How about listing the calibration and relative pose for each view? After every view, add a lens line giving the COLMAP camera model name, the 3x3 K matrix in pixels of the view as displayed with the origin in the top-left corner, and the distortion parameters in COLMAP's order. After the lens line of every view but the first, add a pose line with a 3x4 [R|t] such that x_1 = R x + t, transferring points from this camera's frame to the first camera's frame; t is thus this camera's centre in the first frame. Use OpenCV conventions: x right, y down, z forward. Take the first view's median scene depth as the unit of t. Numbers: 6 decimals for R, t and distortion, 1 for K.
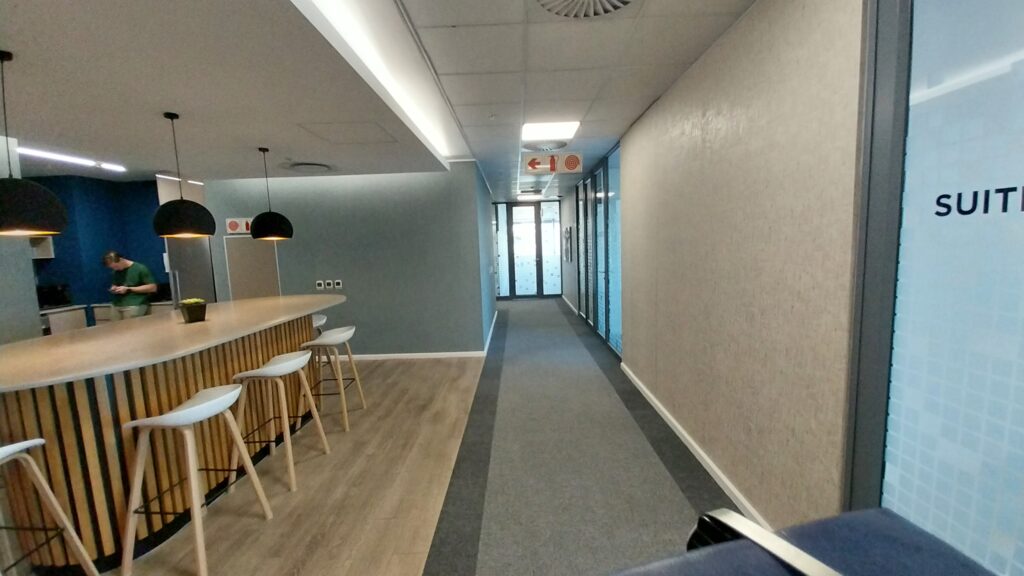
lens RADIAL K [[401.9, 0, 515.0], [0, 401.9, 287.2], [0, 0, 1]] dist [0.001460, -0.008946]
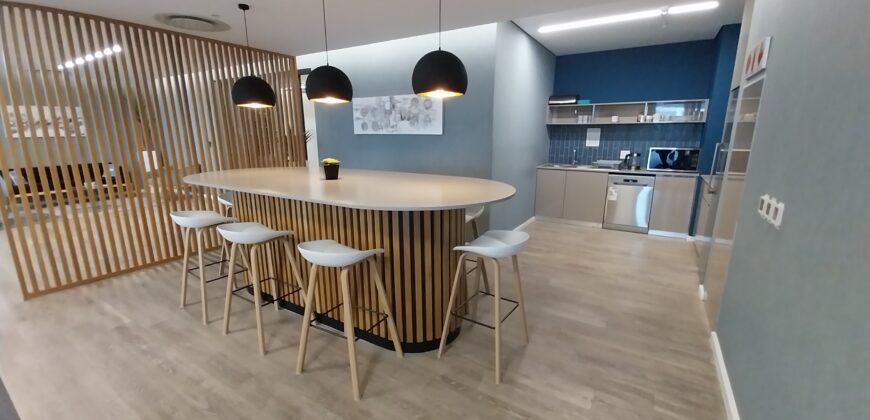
lens RADIAL K [[353.5, 0, 431.4], [0, 353.5, 216.9], [0, 0, 1]] dist [0.001946, -0.000086]
pose [[-0.530619, 0.218643, -0.818925, -0.062594], [-0.078033, 0.949454, 0.304053, -0.077545], [0.844011, 0.225240, -0.486737, 0.975957]]
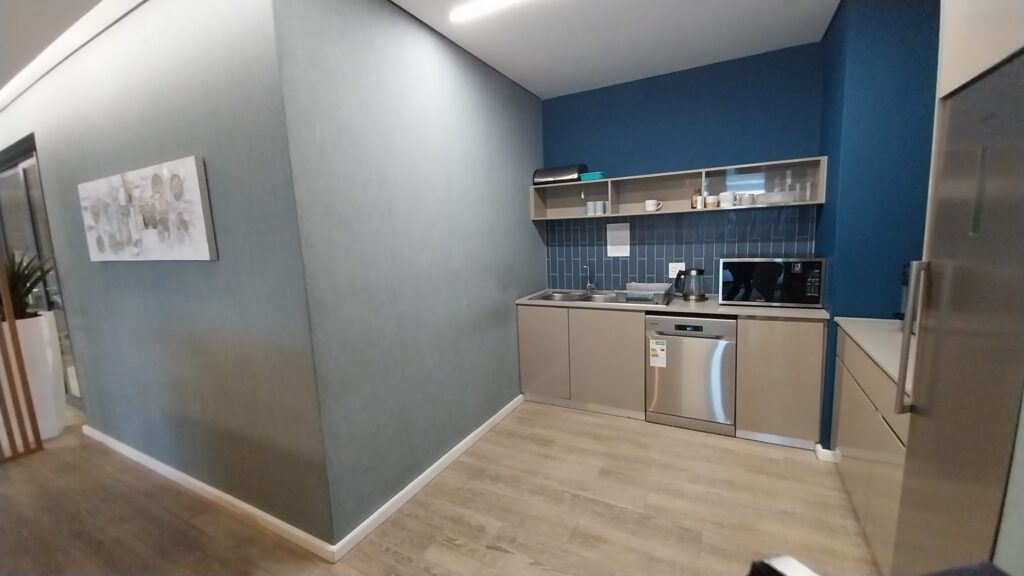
lens RADIAL K [[401.9, 0, 515.0], [0, 401.9, 287.2], [0, 0, 1]] dist [0.001460, -0.008946]
pose [[-0.467493, 0.168196, -0.867848, -0.343780], [-0.038812, 0.976880, 0.210235, -0.076416], [0.883145, 0.131966, -0.450156, 0.973608]]
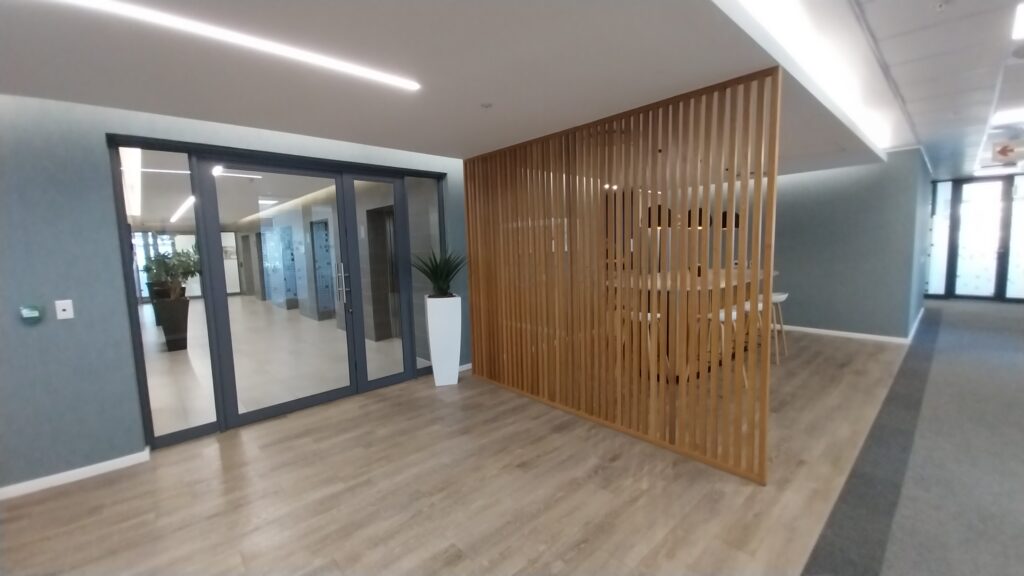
lens RADIAL K [[401.9, 0, 515.0], [0, 401.9, 287.2], [0, 0, 1]] dist [0.001460, -0.008946]
pose [[0.673491, 0.087654, -0.733980, -0.020736], [-0.068966, 0.996065, 0.055670, 0.050303], [0.735971, 0.013126, 0.676886, -0.426317]]
